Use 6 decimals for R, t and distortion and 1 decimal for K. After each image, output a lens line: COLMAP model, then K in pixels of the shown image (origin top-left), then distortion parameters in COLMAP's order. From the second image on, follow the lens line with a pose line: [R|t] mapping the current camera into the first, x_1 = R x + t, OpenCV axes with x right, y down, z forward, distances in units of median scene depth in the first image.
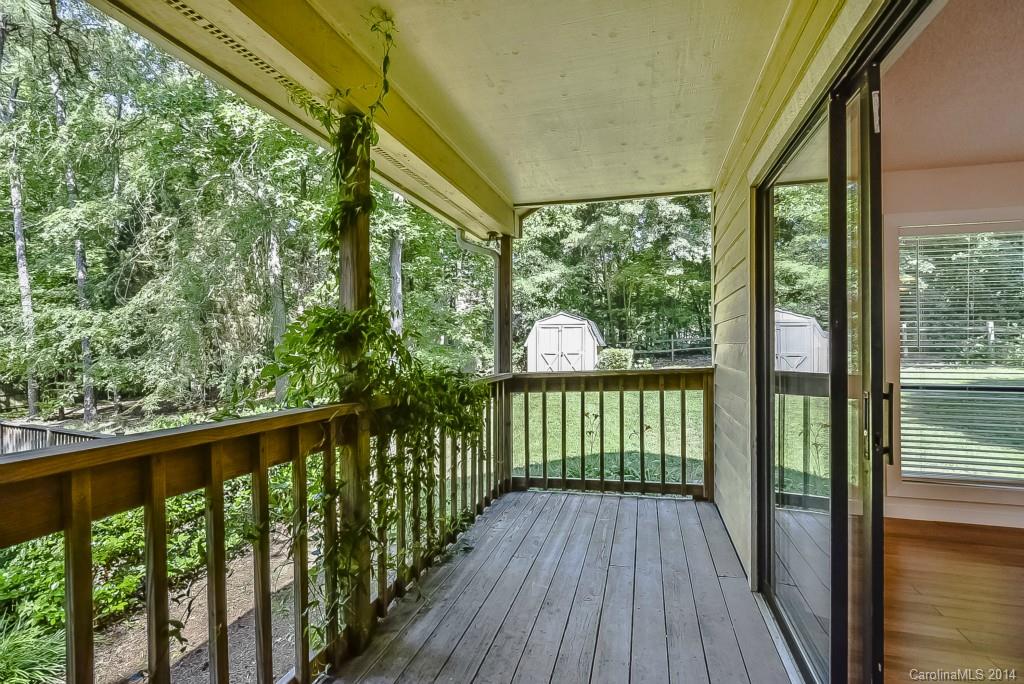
lens RADIAL K [[471.7, 0, 520.5], [0, 471.7, 347.9], [0, 0, 1]] dist [0.001228, -0.003790]
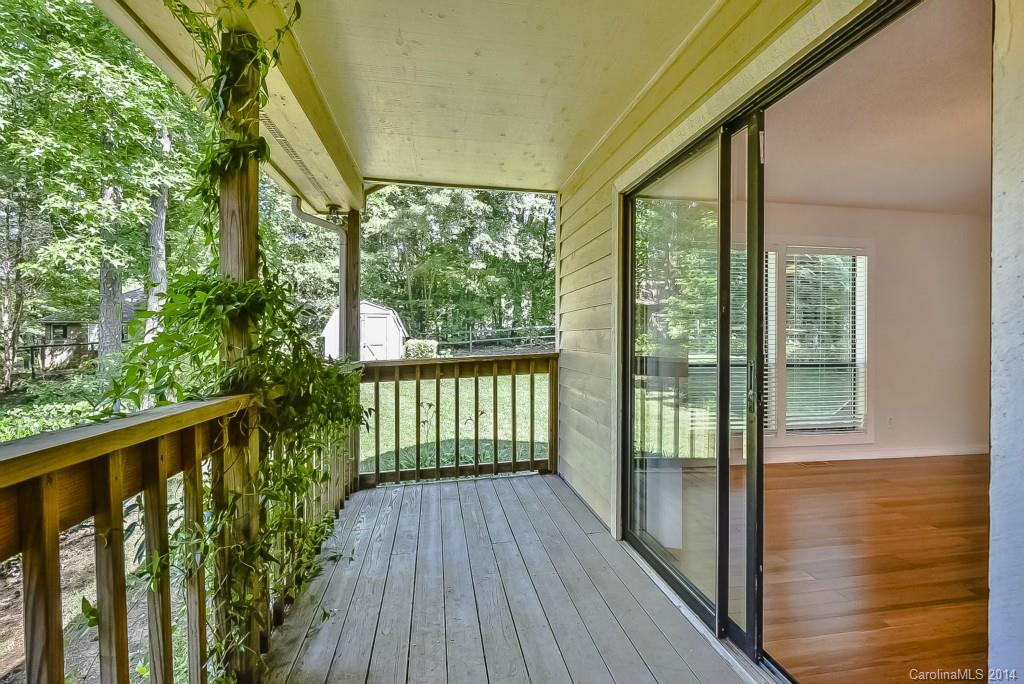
lens RADIAL K [[471.7, 0, 532.8], [0, 471.7, 345.7], [0, 0, 1]] dist [0.001228, -0.003790]
pose [[0.897175, -0.004973, 0.441648, -0.123703], [-0.000839, 0.999916, 0.012963, 0.010551], [-0.441675, -0.012001, 0.897095, 0.029314]]
